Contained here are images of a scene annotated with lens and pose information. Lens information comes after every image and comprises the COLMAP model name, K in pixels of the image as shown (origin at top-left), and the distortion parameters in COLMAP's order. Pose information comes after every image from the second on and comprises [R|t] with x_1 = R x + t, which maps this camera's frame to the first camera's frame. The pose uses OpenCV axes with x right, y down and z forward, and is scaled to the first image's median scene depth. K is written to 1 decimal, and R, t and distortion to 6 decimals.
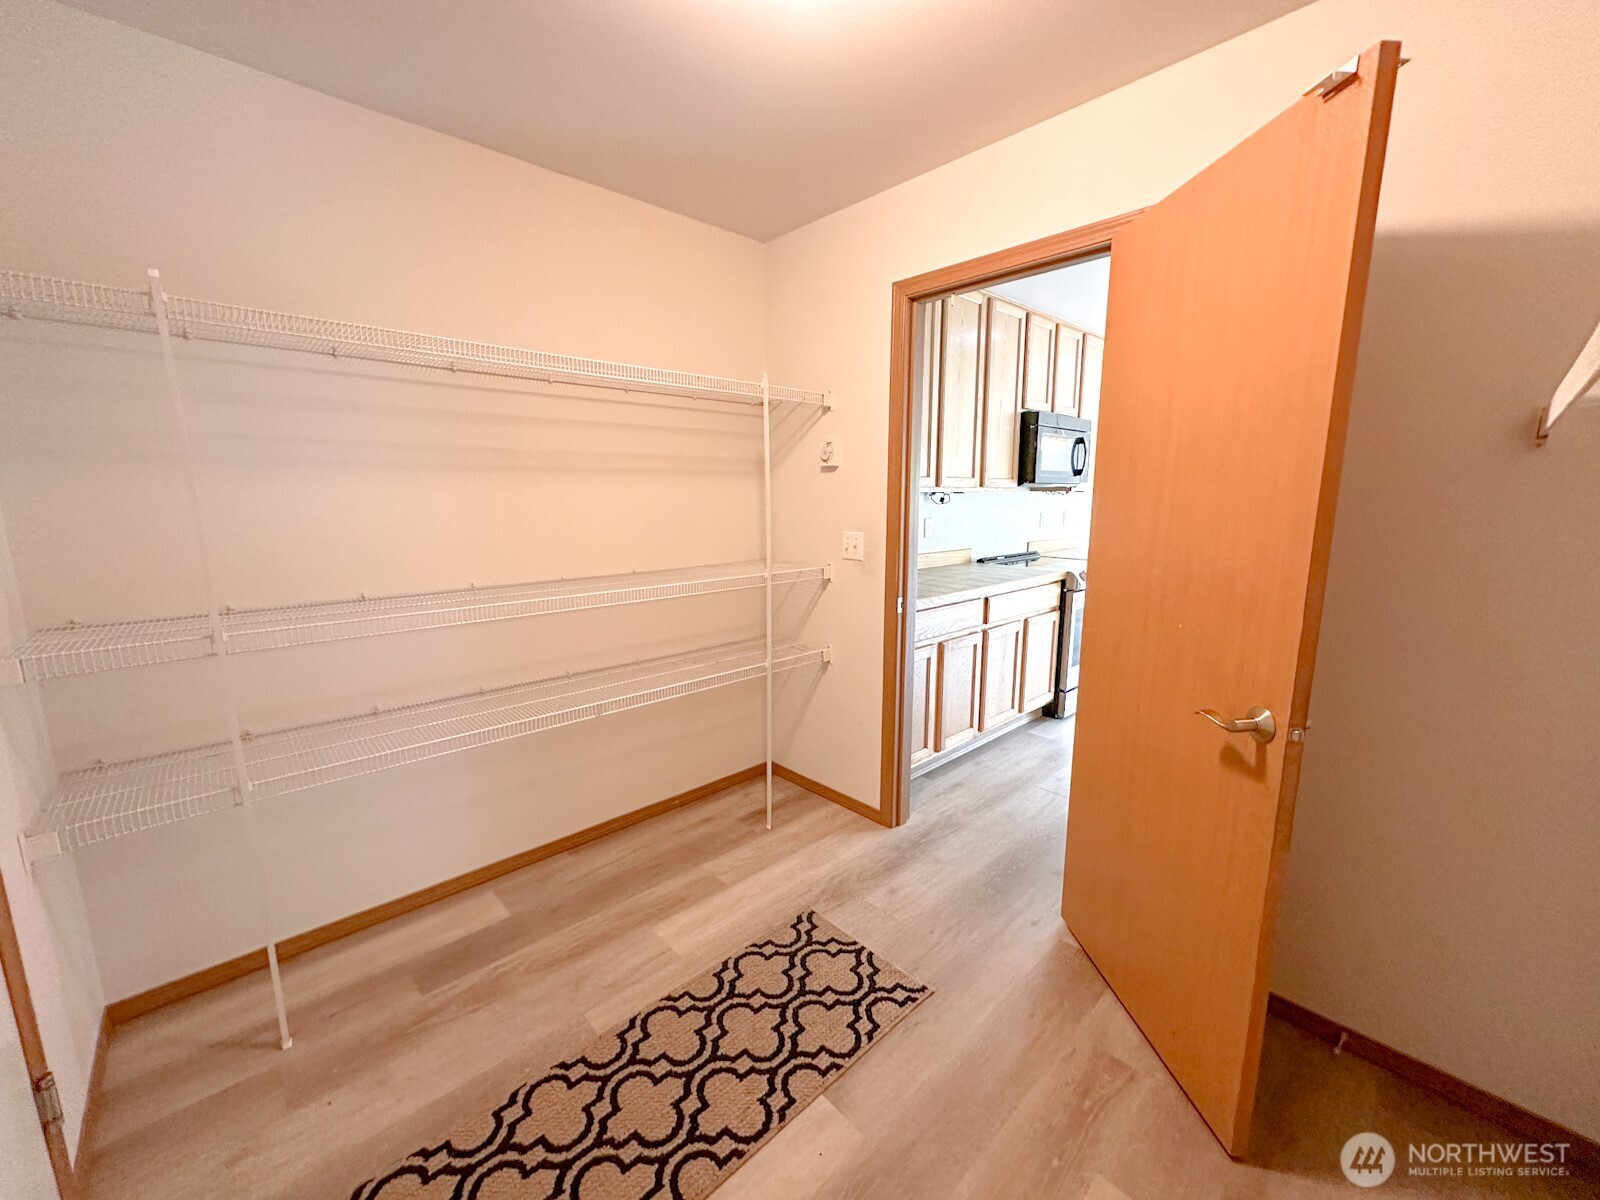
lens RADIAL K [[634.9, 0, 800.0], [0, 634.9, 600.0], [0, 0, 1]] dist [-0.000667, 0.000200]
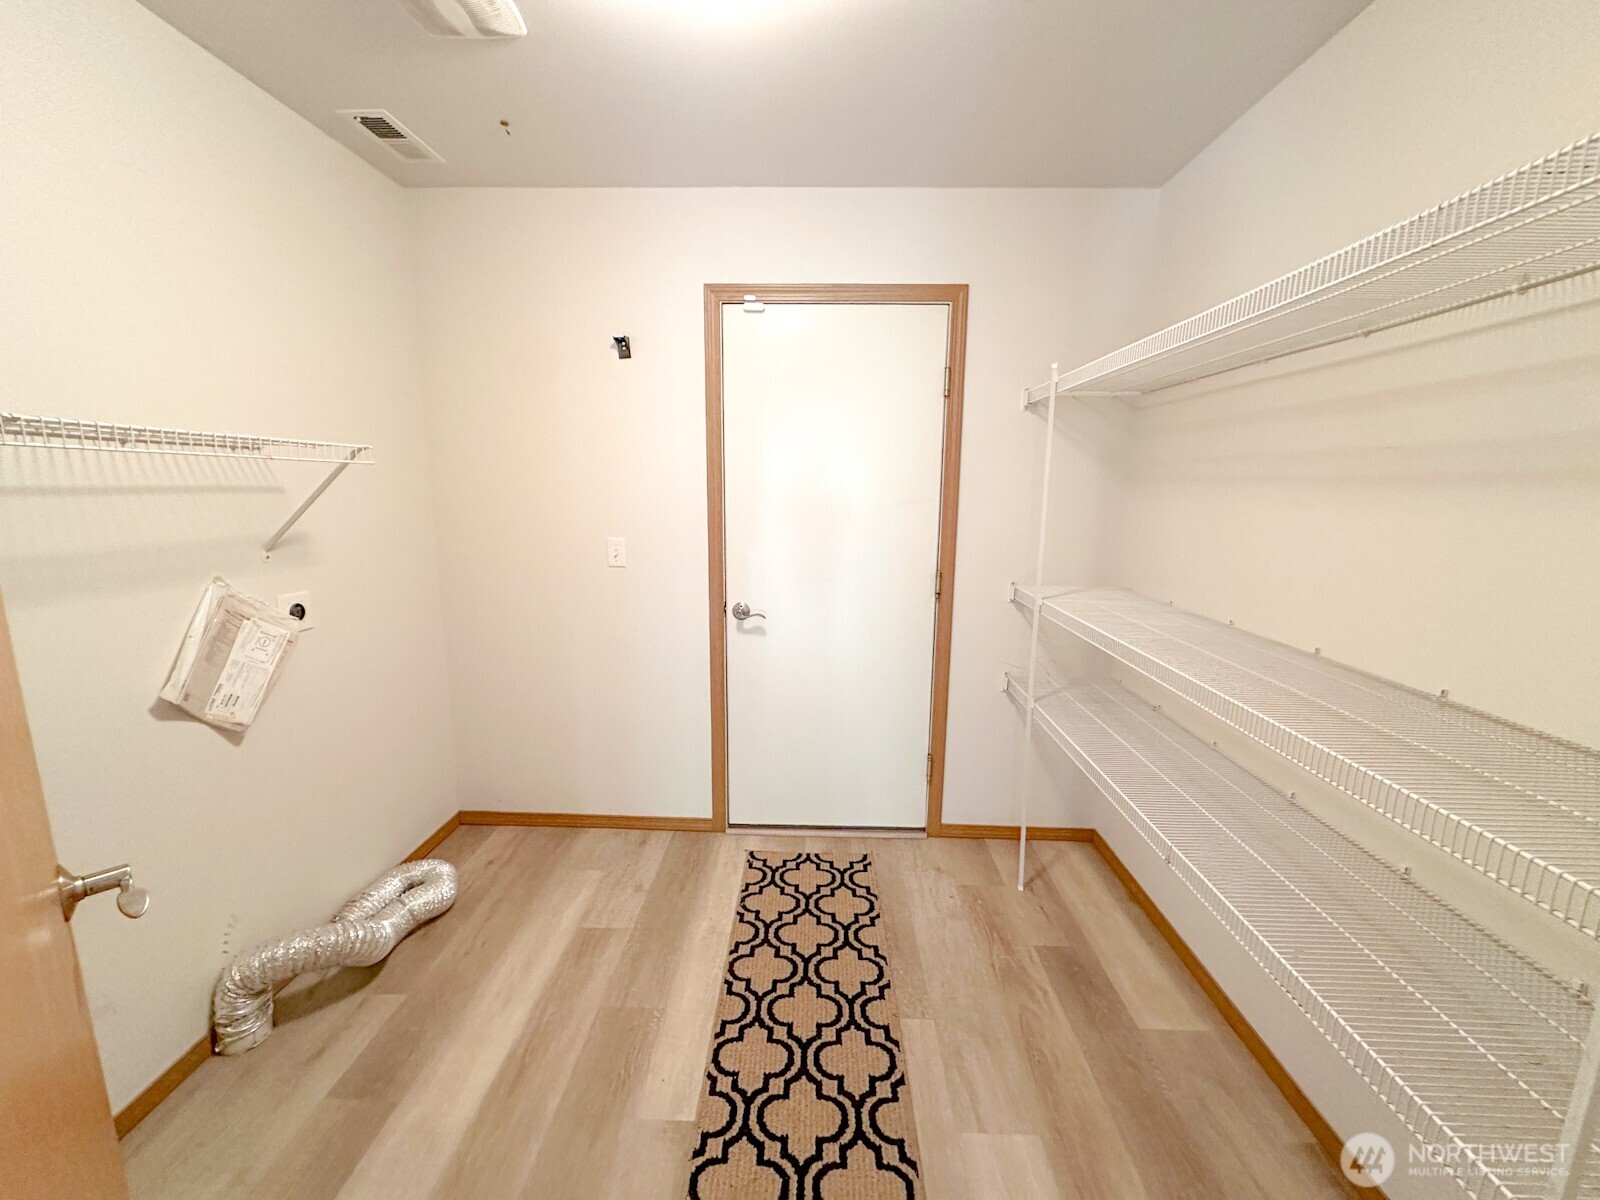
lens RADIAL K [[634.9, 0, 800.0], [0, 634.9, 600.0], [0, 0, 1]] dist [-0.000667, 0.000200]
pose [[-0.706044, 0.119774, -0.697966, 0.460333], [-0.125694, 0.948749, 0.289958, -0.265798], [0.696924, 0.292453, -0.654804, 1.377800]]
